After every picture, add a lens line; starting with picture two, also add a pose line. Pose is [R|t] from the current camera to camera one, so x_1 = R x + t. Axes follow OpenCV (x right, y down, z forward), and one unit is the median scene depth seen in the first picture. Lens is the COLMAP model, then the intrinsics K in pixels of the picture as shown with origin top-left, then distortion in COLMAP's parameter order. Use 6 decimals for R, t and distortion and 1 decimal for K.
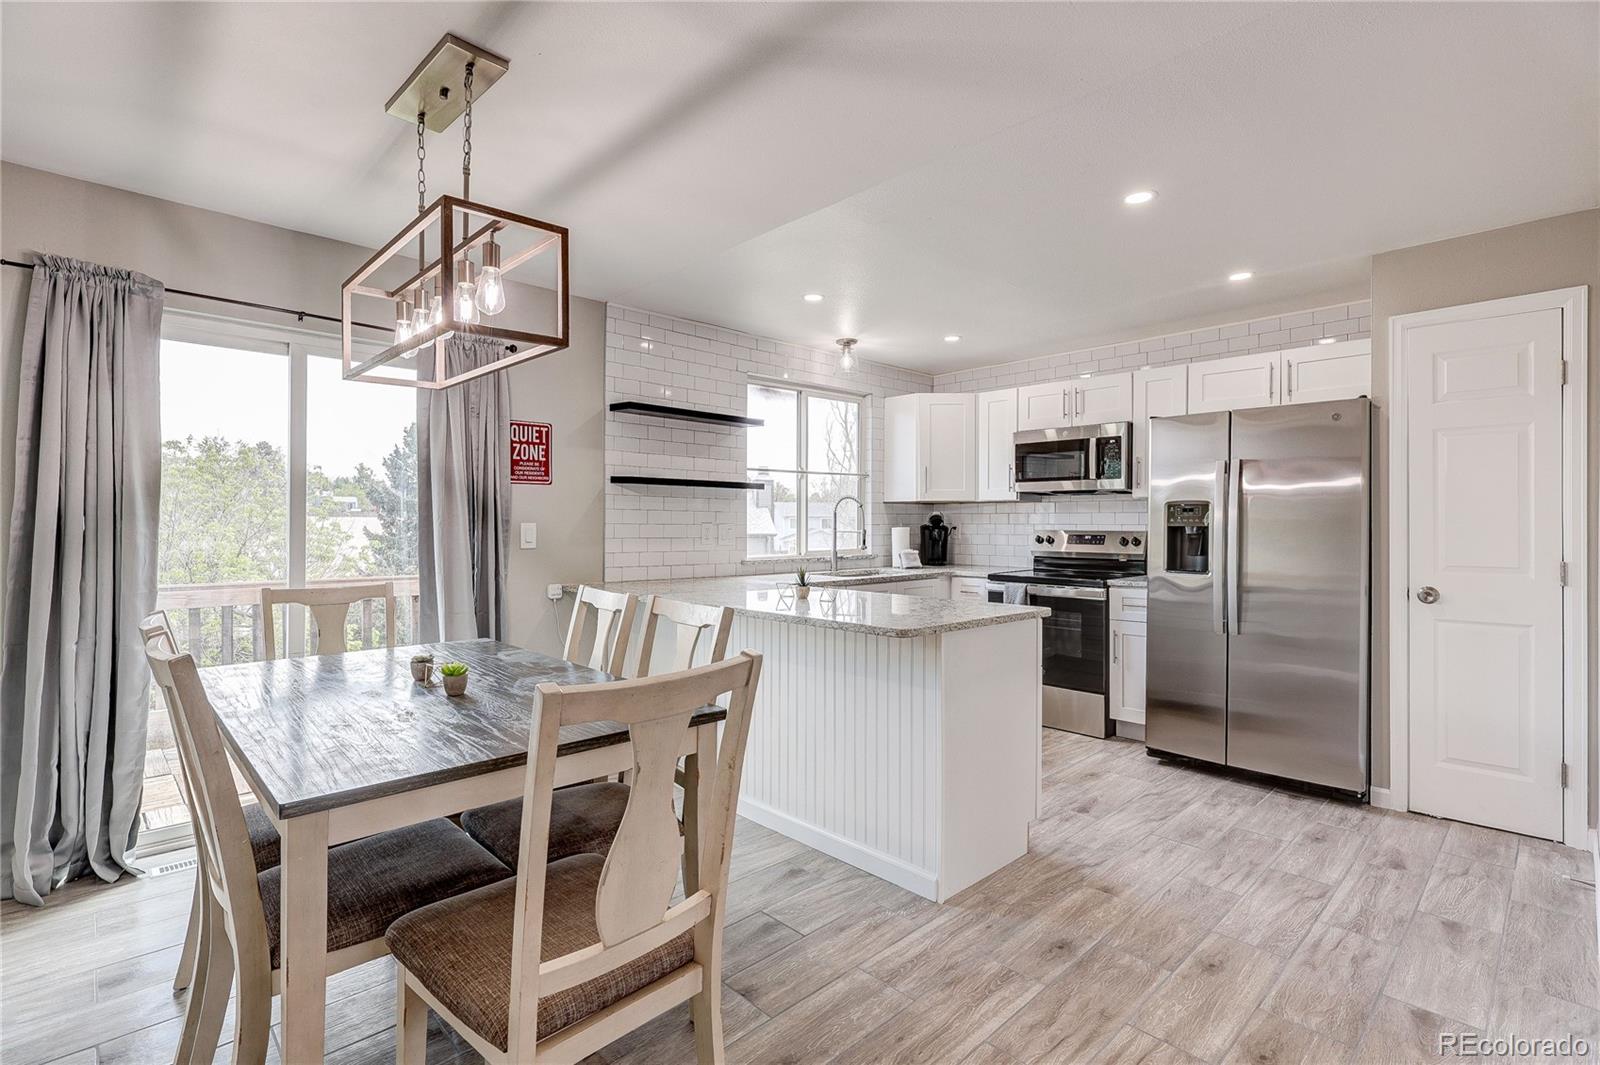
lens RADIAL K [[745.1, 0, 796.8], [0, 745.1, 518.1], [0, 0, 1]] dist [-0.002104, -0.000303]
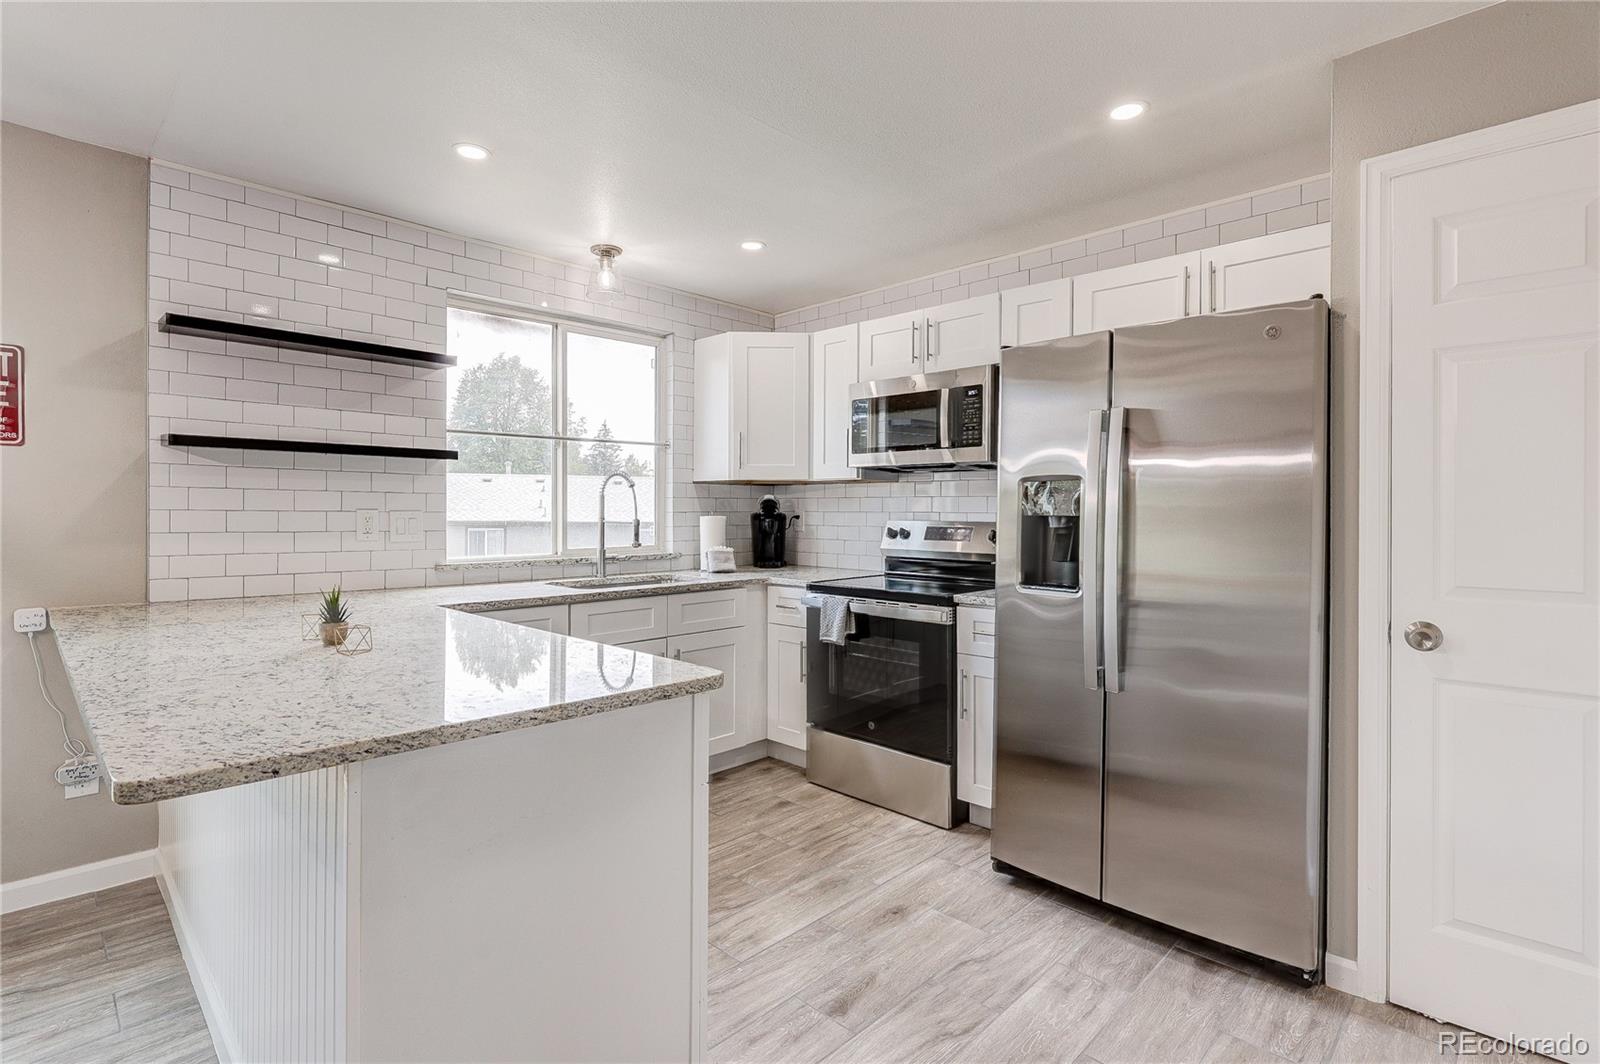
lens RADIAL K [[766.0, 0, 797.4], [0, 766.0, 507.8], [0, 0, 1]] dist [-0.001104, -0.000516]
pose [[0.999399, 0.002367, 0.034571, 0.242049], [-0.002489, 0.999991, 0.003488, 0.001917], [-0.034562, -0.003572, 0.999396, 0.299518]]
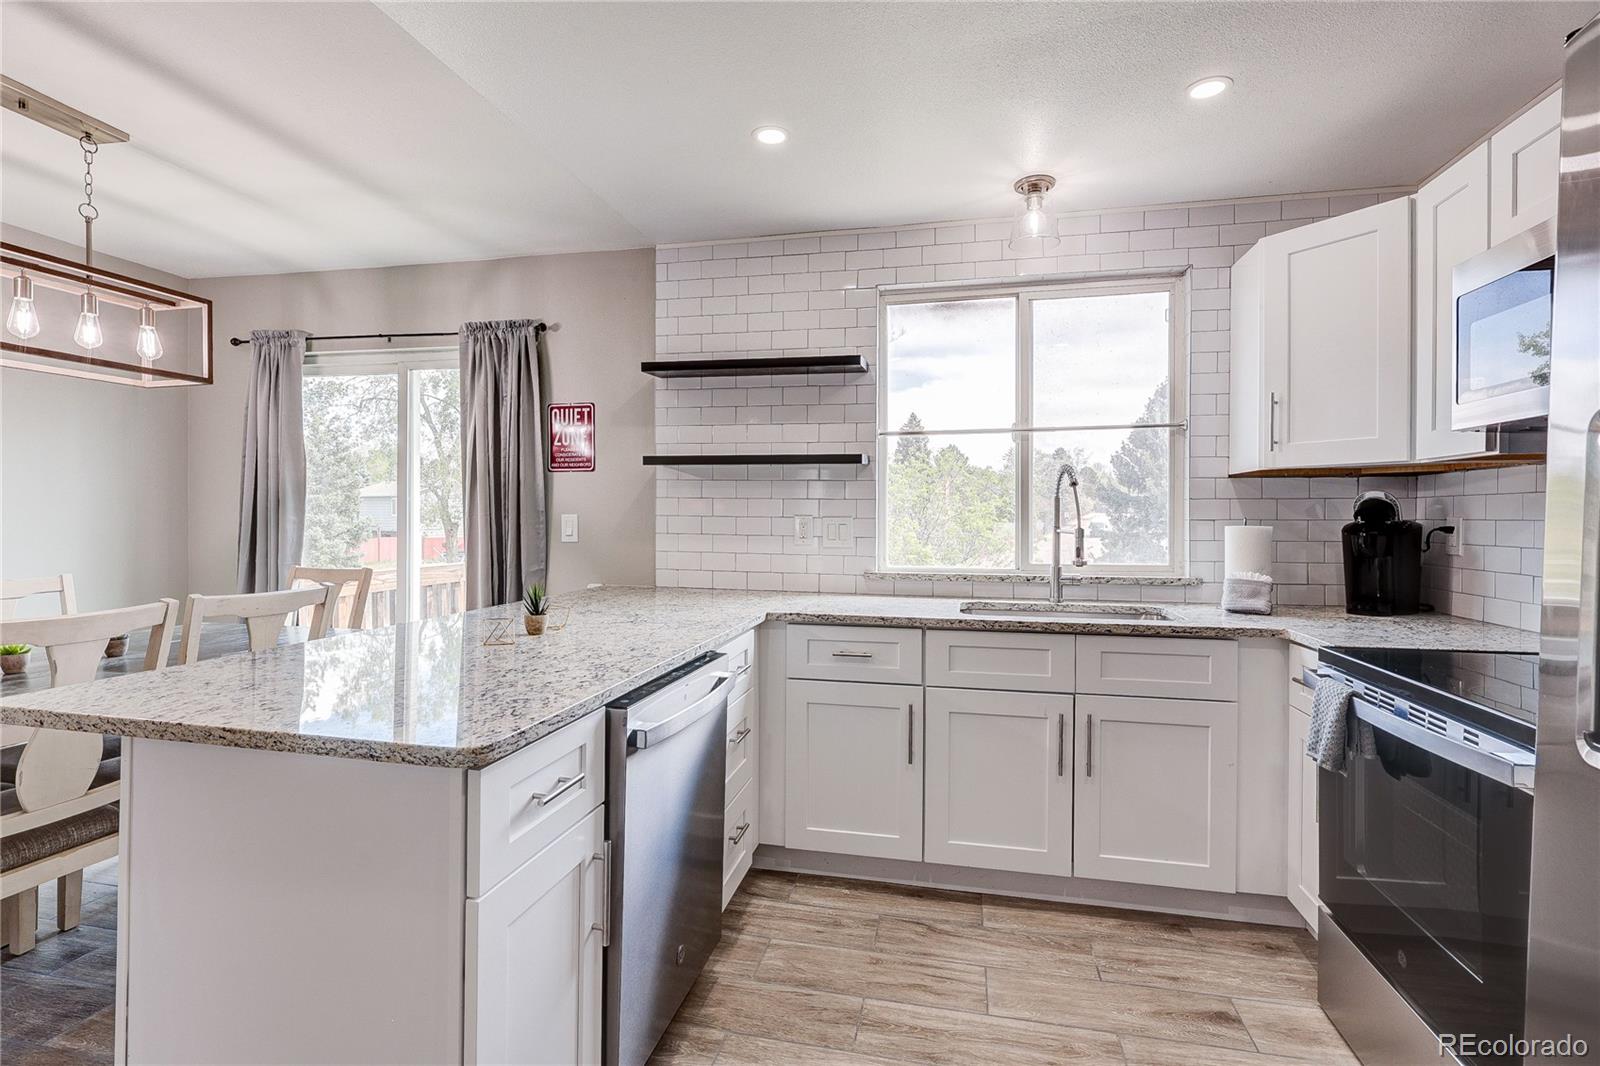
lens RADIAL K [[751.5, 0, 801.0], [0, 751.5, 516.9], [0, 0, 1]] dist [-0.001527, -0.000223]
pose [[0.560619, 0.001654, -0.828072, 0.467701], [0.000921, 0.999996, 0.002620, 0.006234], [0.828073, -0.002231, 0.560616, 0.598562]]
